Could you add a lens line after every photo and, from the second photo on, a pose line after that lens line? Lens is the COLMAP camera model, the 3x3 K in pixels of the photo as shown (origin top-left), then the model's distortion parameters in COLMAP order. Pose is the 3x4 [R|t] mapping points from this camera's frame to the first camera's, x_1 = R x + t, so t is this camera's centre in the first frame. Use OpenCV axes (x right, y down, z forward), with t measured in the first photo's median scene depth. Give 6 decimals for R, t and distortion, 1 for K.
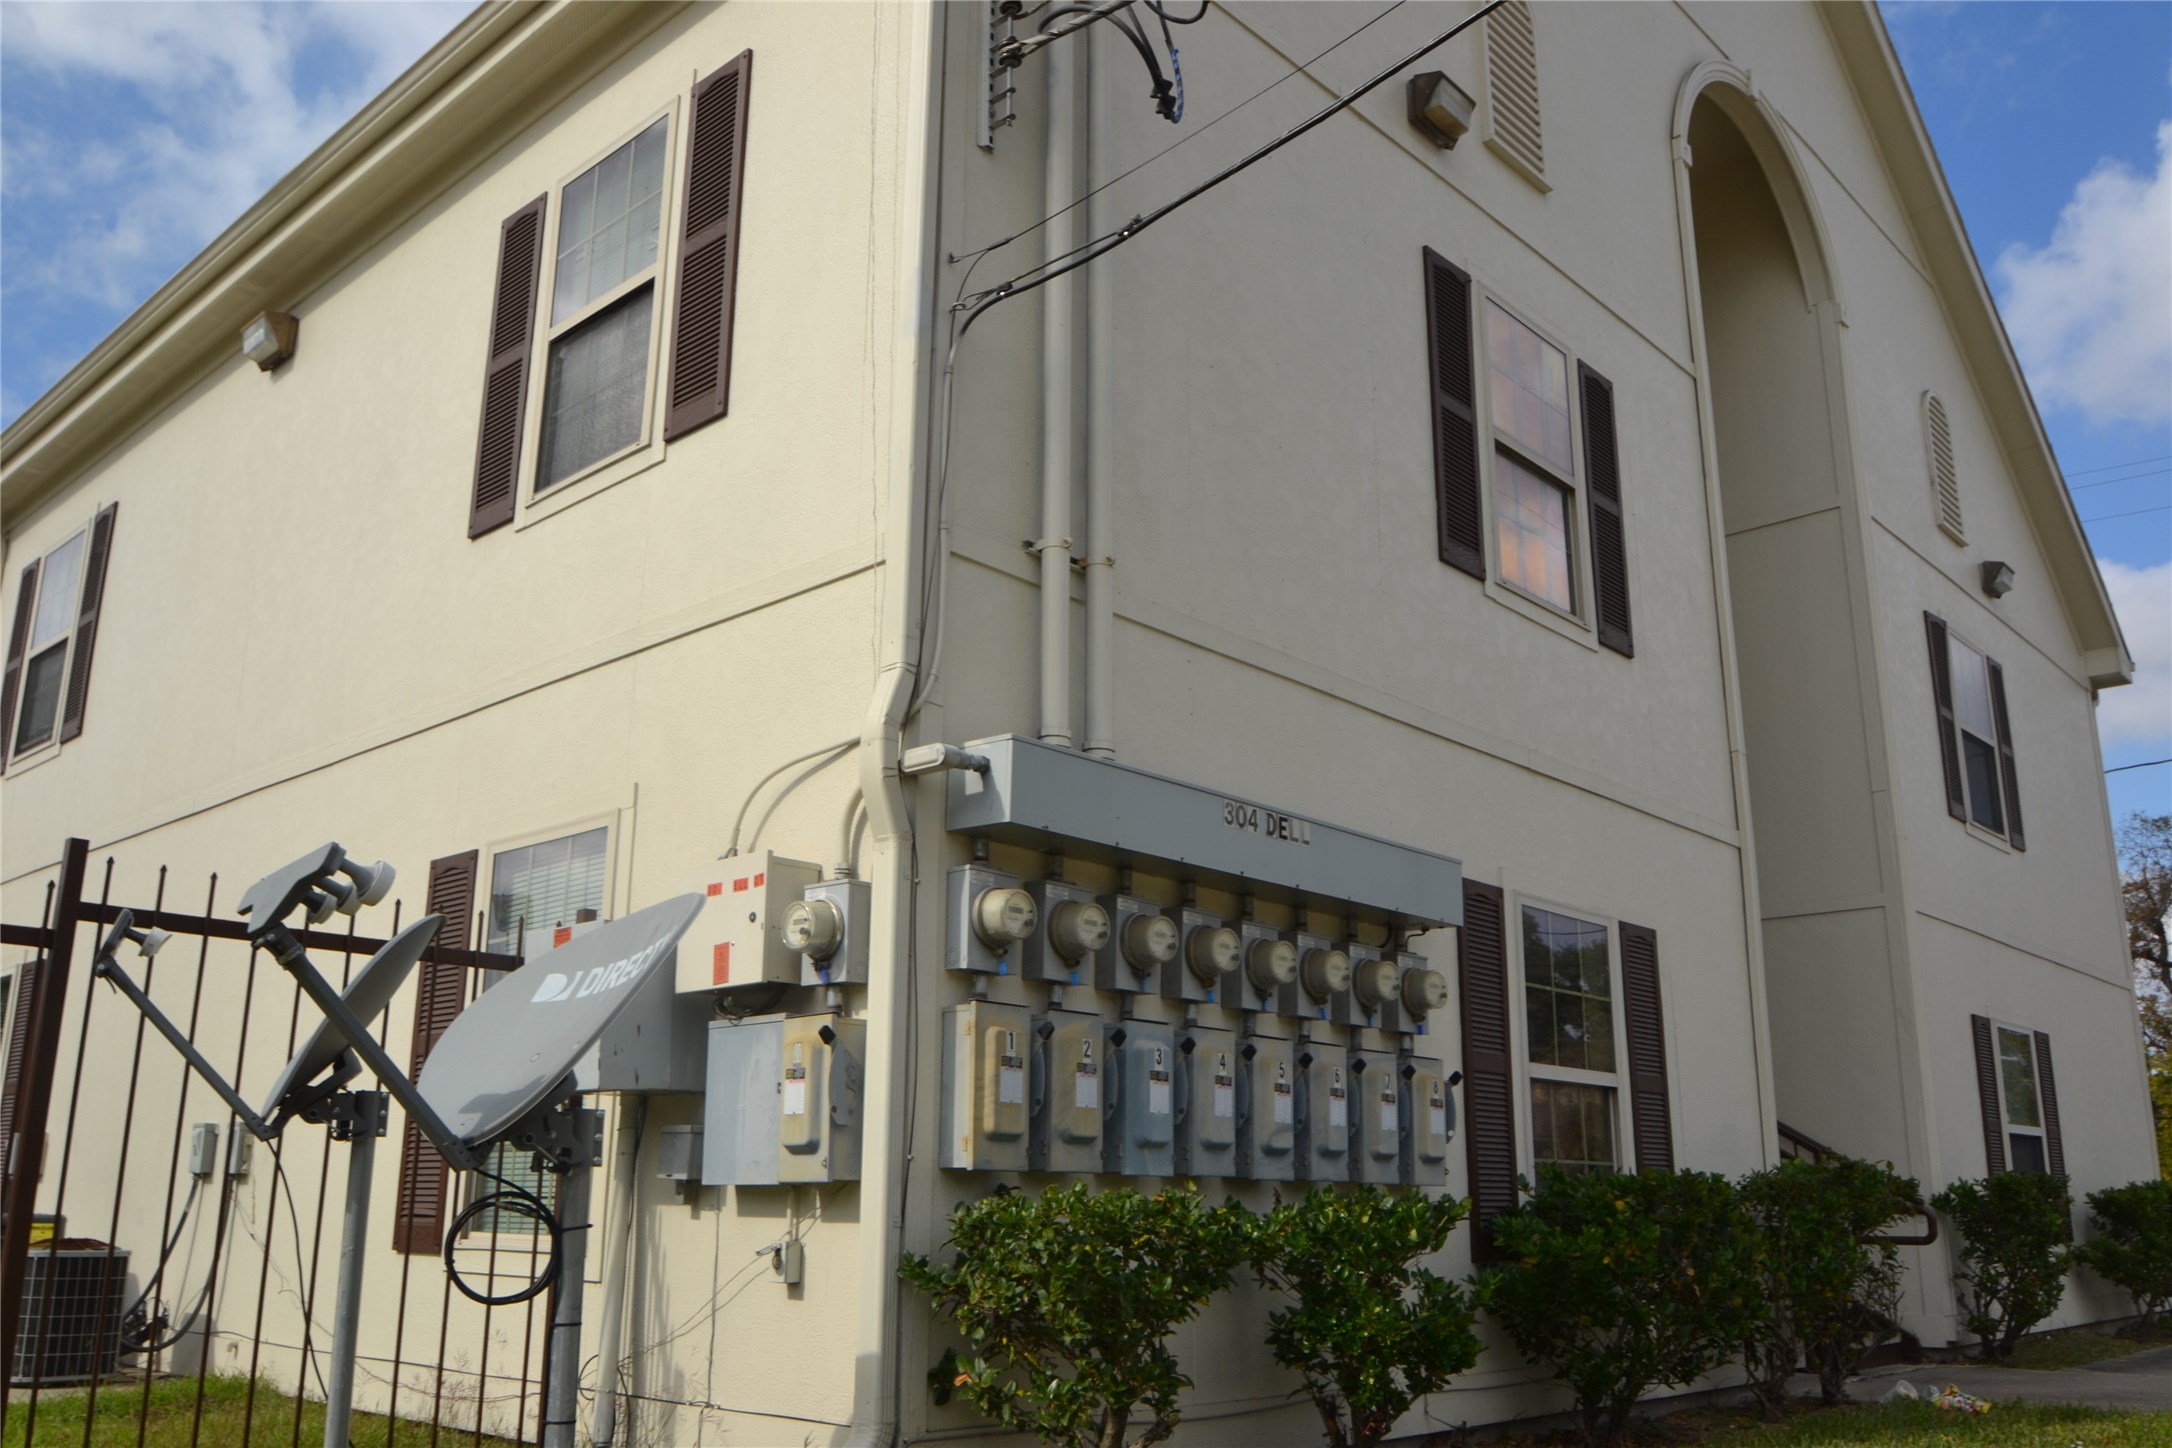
lens RADIAL K [[1765.7, 0, 1063.3], [0, 1765.7, 732.4], [0, 0, 1]] dist [-0.055048, 0.016773]
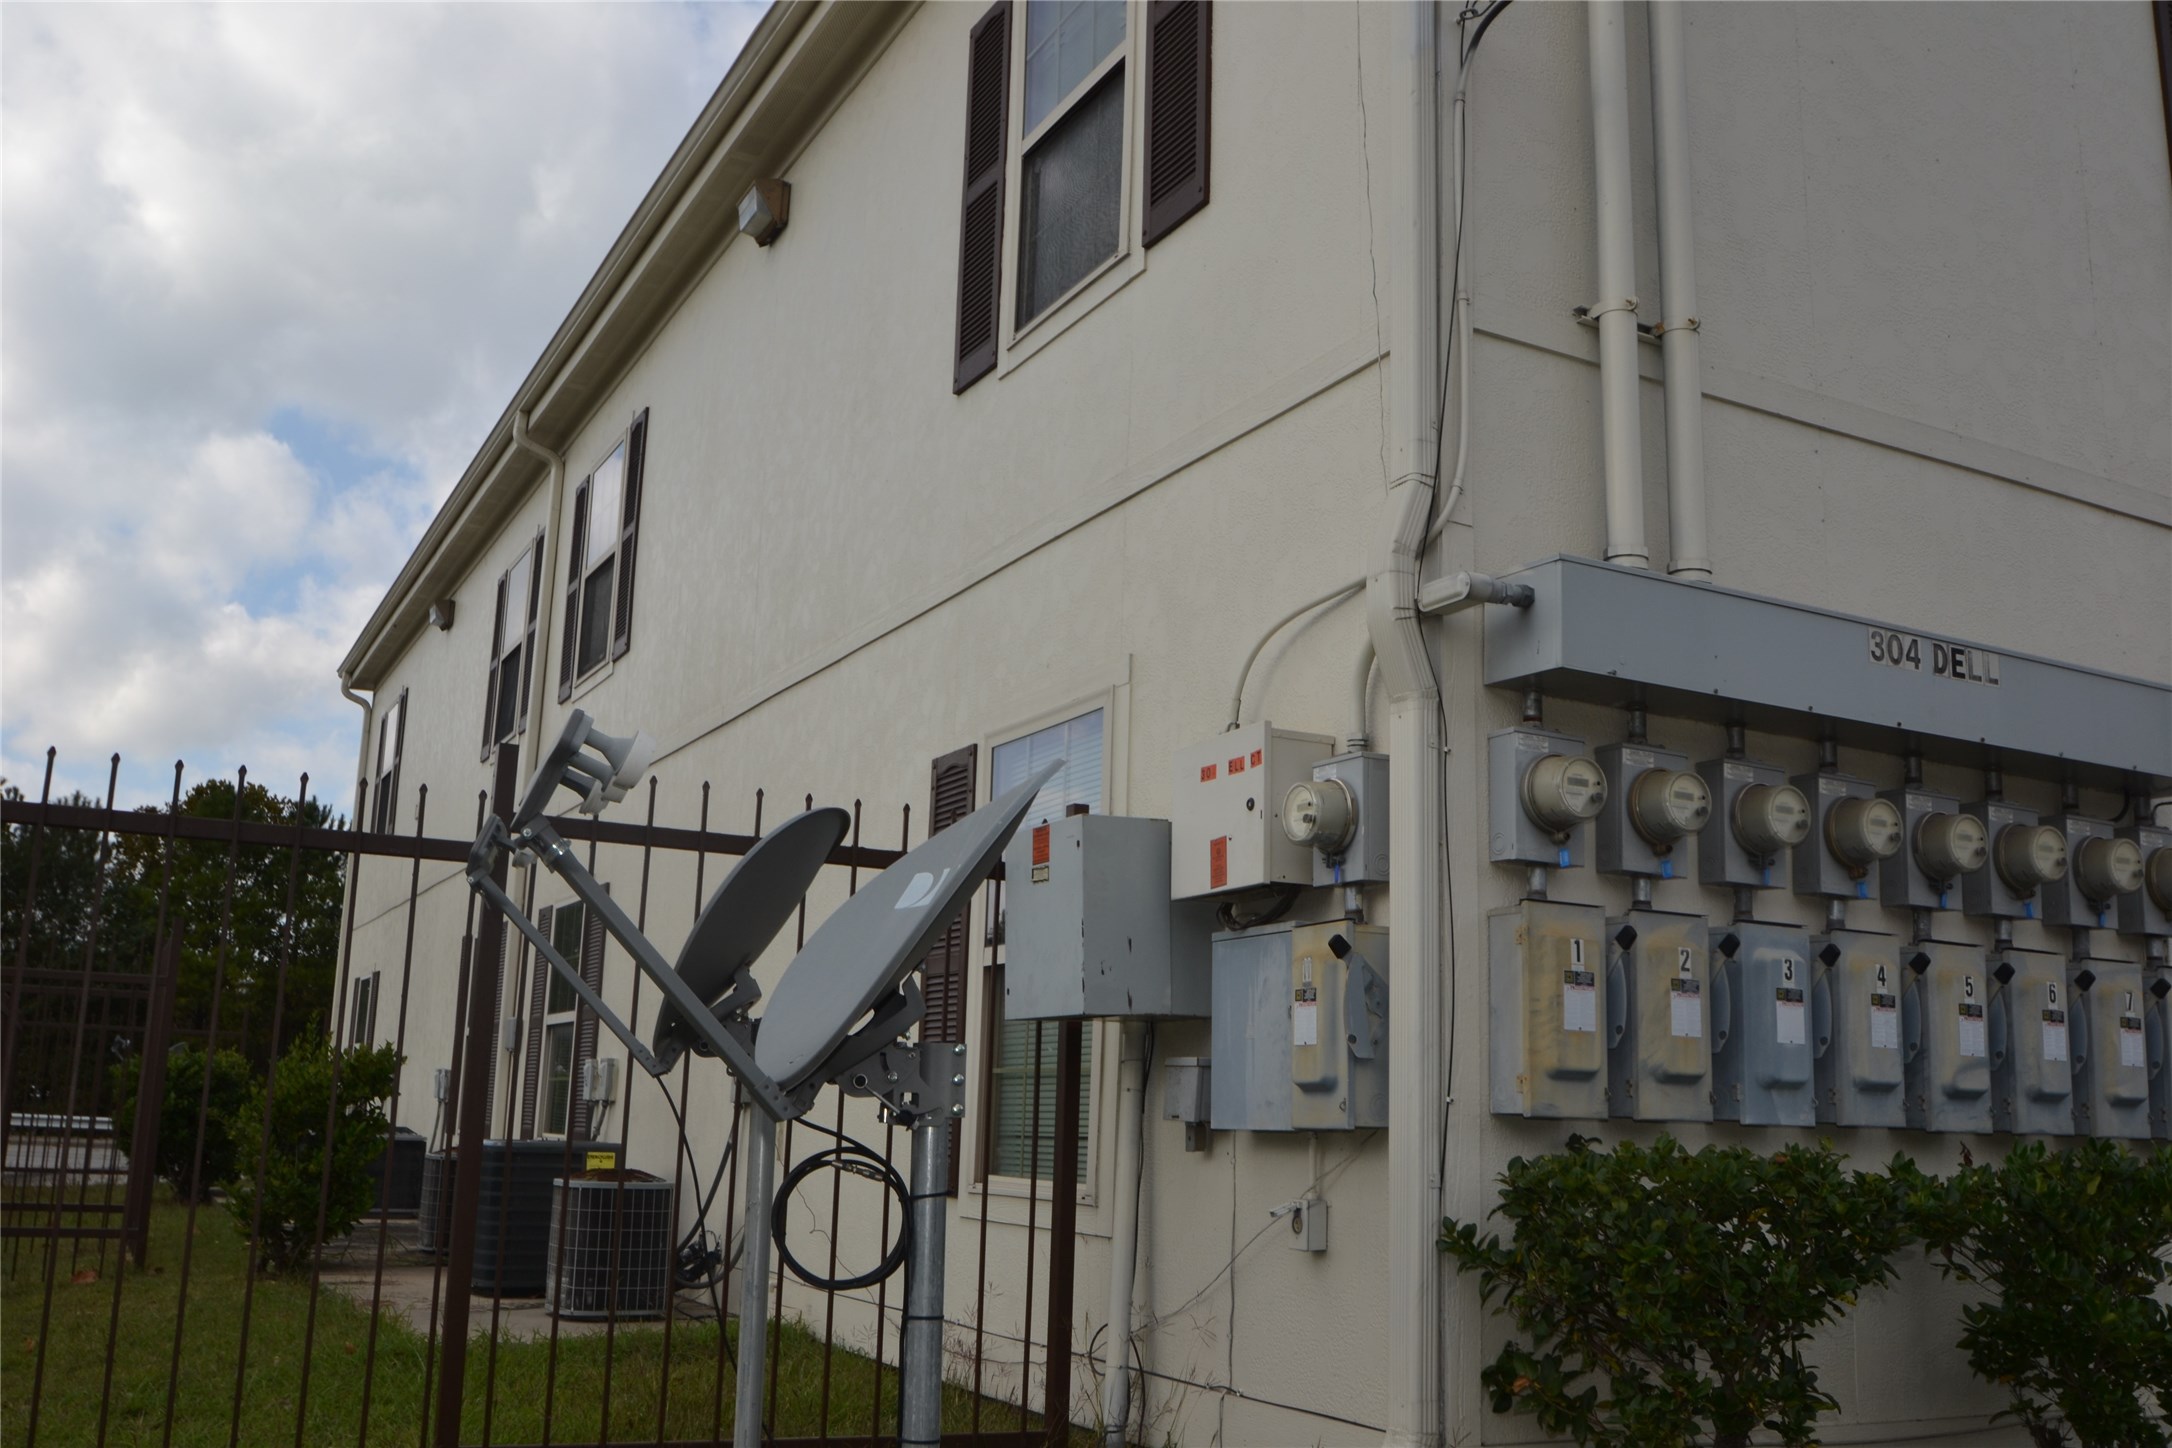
lens RADIAL K [[1943.9, 0, 1066.9], [0, 1943.9, 723.0], [0, 0, 1]] dist [-0.069801, 0.036053]
pose [[0.942437, -0.046548, -0.331128, 0.039573], [0.063923, 0.997080, 0.041769, 0.023033], [0.328217, -0.060531, 0.942661, 0.120970]]
